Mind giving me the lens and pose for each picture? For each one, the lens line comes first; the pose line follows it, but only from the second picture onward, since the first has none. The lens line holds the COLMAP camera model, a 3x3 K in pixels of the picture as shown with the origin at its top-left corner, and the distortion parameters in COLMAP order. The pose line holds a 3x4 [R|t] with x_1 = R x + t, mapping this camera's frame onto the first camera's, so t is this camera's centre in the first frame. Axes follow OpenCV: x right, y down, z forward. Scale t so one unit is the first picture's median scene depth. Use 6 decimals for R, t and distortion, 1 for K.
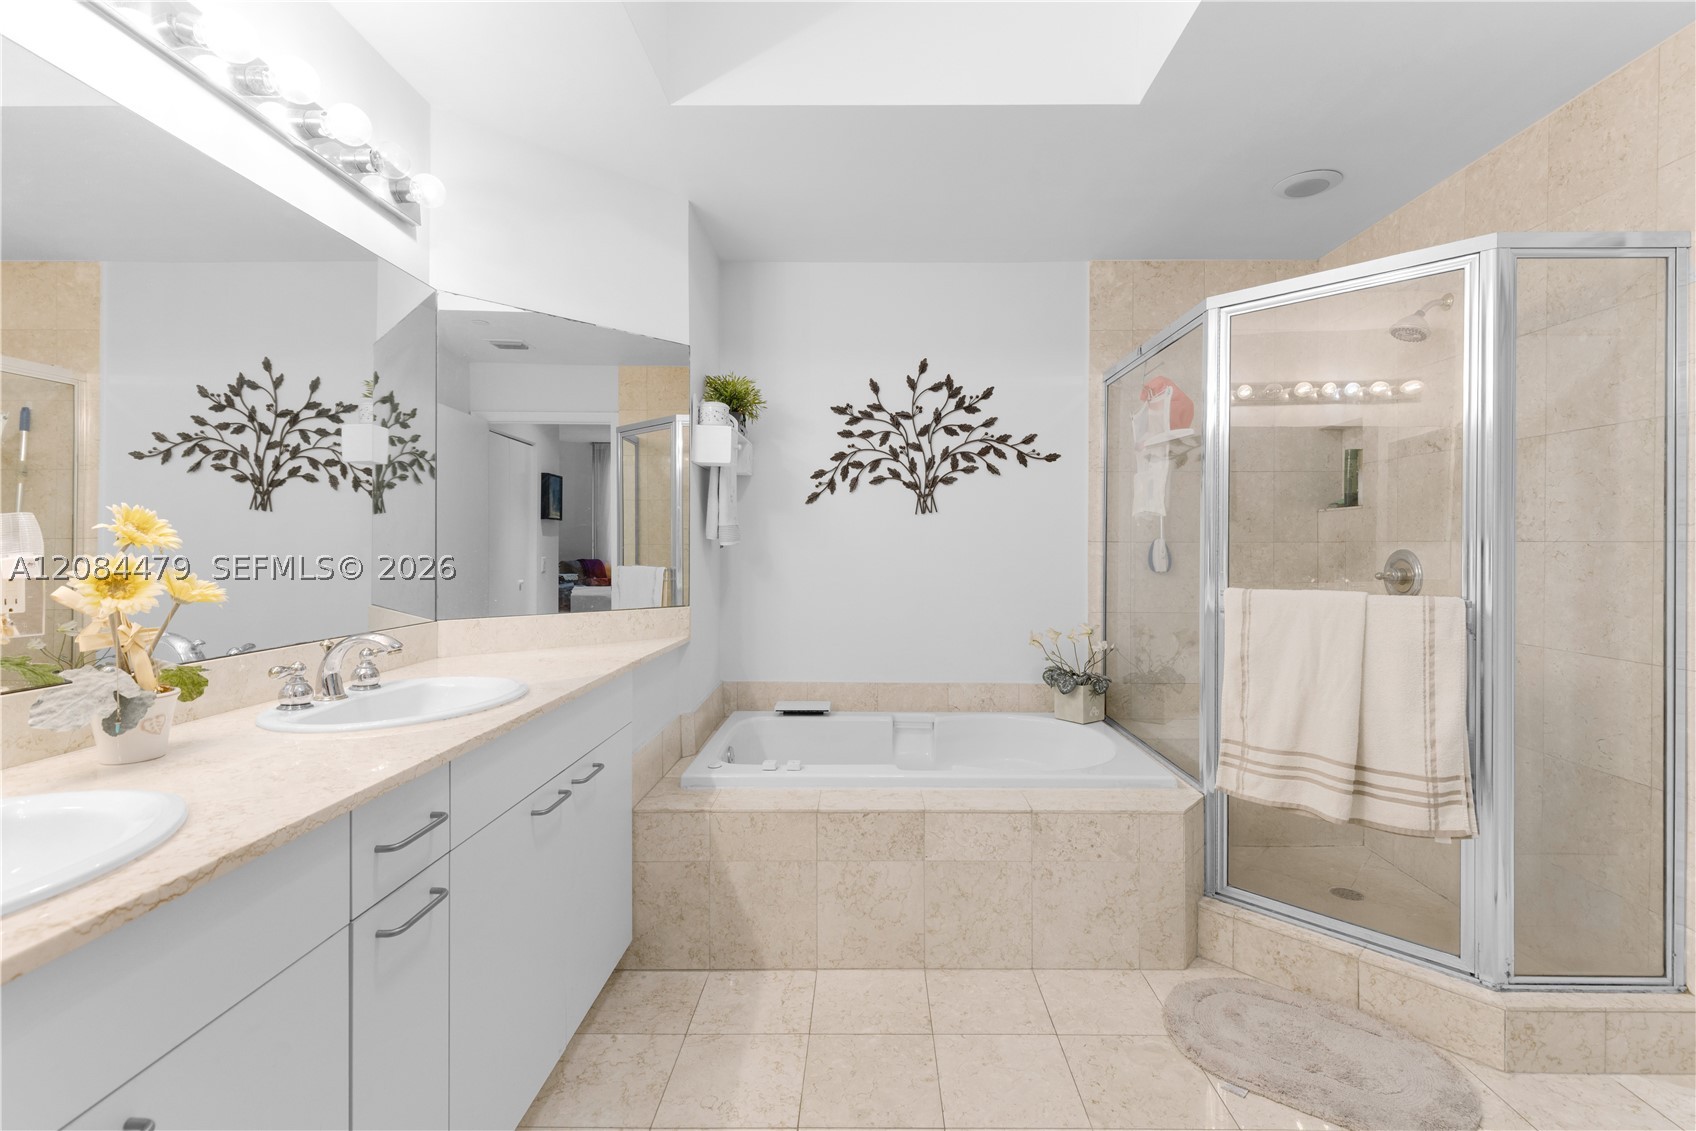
lens RADIAL K [[771.9, 0, 858.8], [0, 771.9, 551.8], [0, 0, 1]] dist [0.003806, -0.000339]
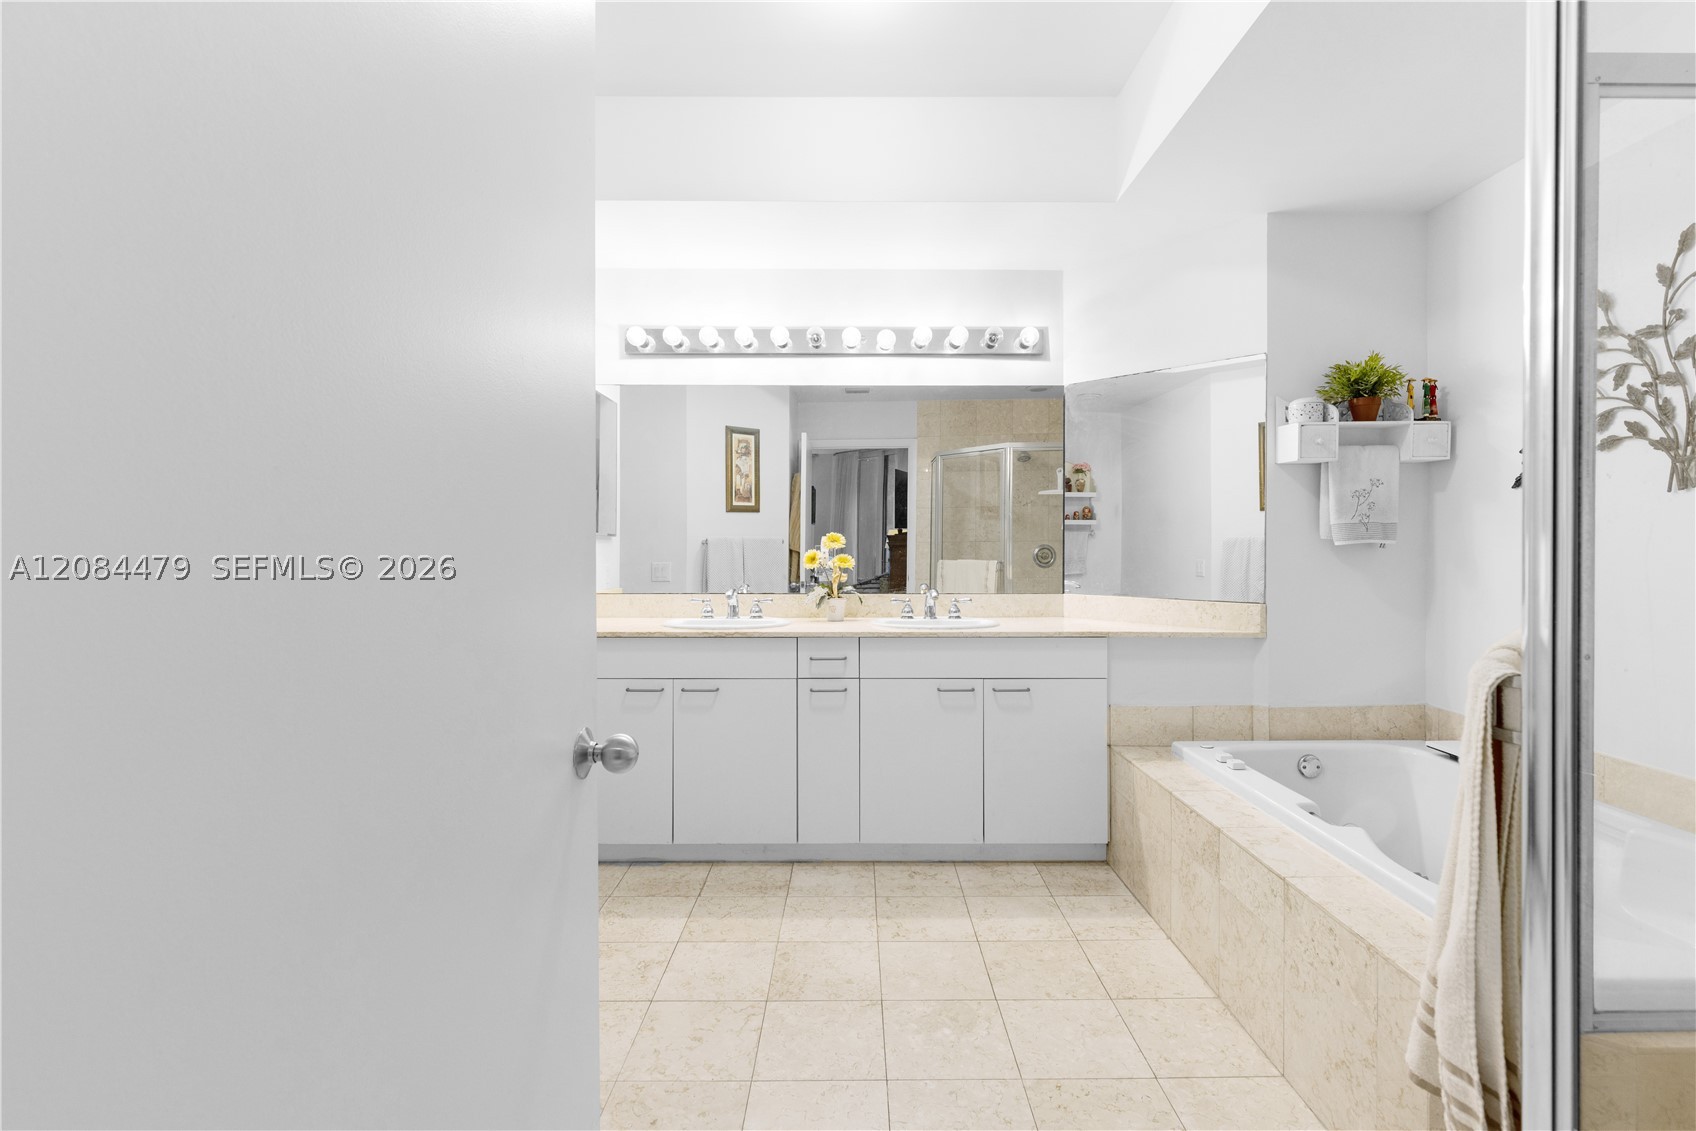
lens RADIAL K [[771.9, 0, 857.2], [0, 771.9, 558.1], [0, 0, 1]] dist [0.003806, -0.000339]
pose [[0.010142, 0.014404, -0.999845, 0.669858], [-0.006719, 0.999875, 0.014336, -0.001749], [0.999926, 0.006573, 0.010237, 0.364525]]
